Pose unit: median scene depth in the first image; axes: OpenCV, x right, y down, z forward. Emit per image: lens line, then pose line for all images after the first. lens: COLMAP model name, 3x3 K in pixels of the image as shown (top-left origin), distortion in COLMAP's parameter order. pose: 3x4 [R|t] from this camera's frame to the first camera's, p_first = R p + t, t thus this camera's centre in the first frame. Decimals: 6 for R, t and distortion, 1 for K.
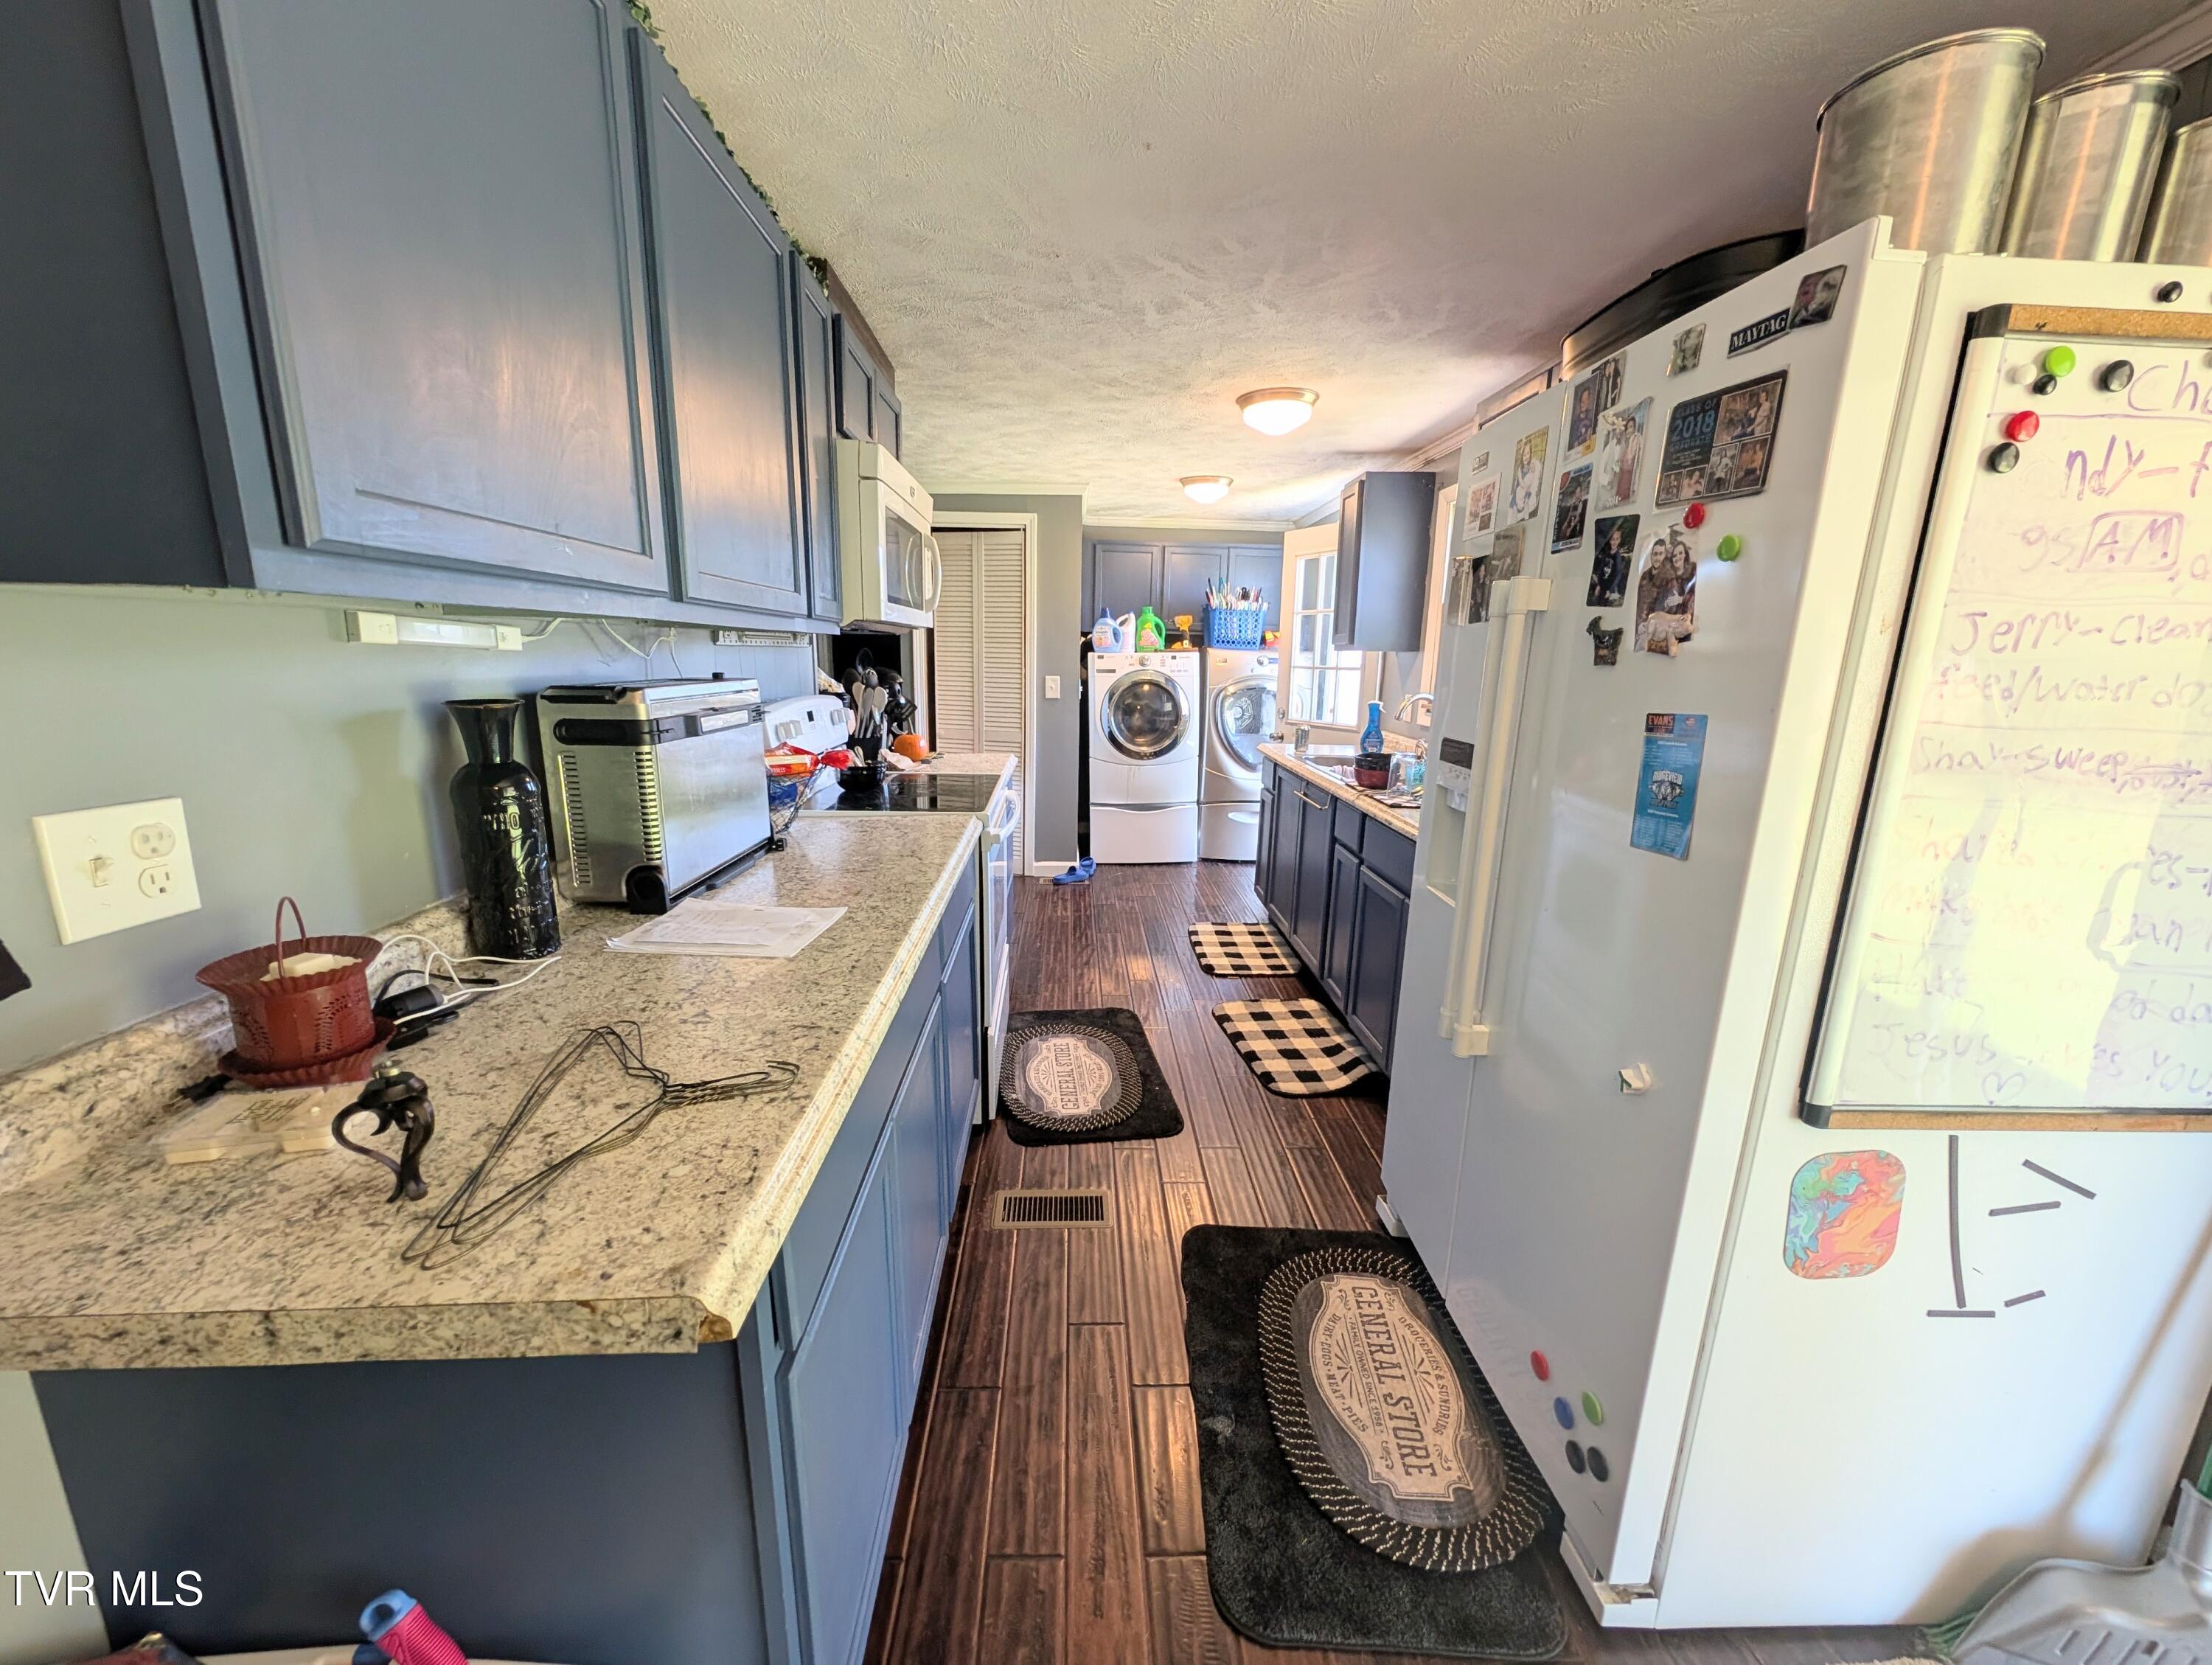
lens RADIAL K [[837.4, 0, 1102.9], [0, 837.4, 833.6], [0, 0, 1]] dist [0.003068, -0.001248]
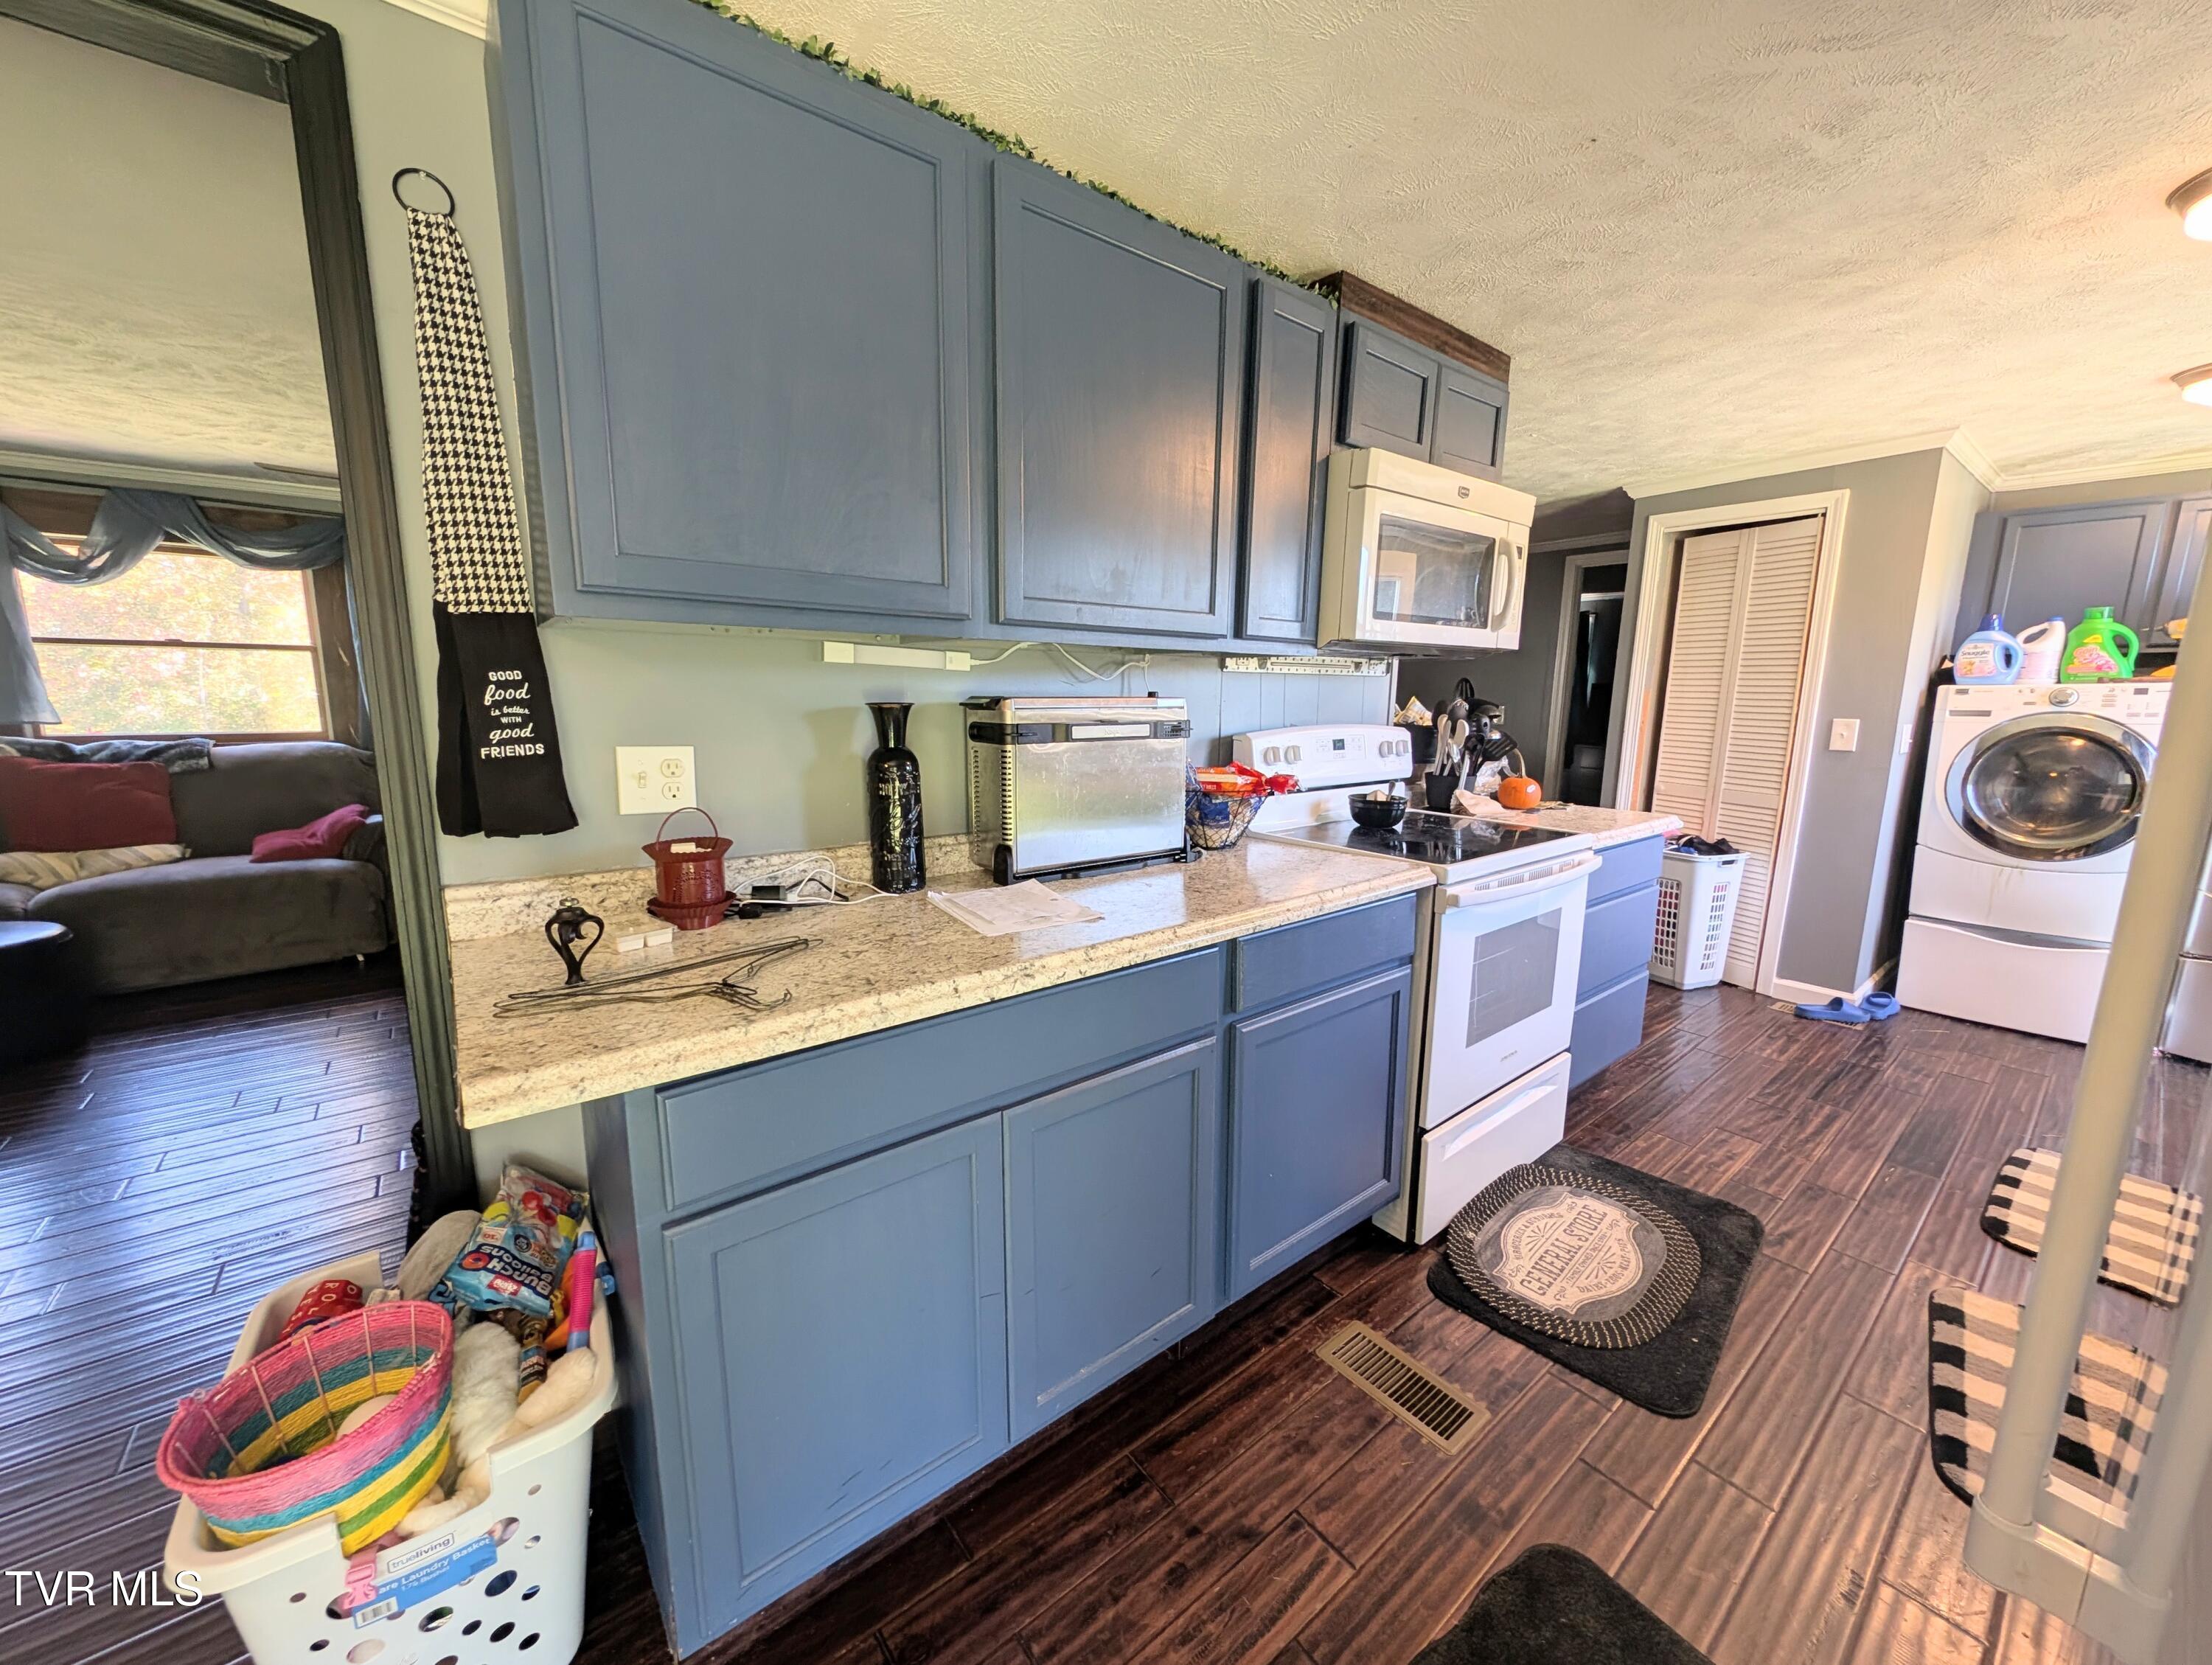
lens RADIAL K [[837.4, 0, 1098.6], [0, 837.4, 829.7], [0, 0, 1]] dist [0.003068, -0.001248]
pose [[0.585720, 0.125824, -0.800687, 0.198711], [-0.172263, 0.984632, 0.028715, -0.016417], [0.791996, 0.121110, 0.598394, 0.152585]]
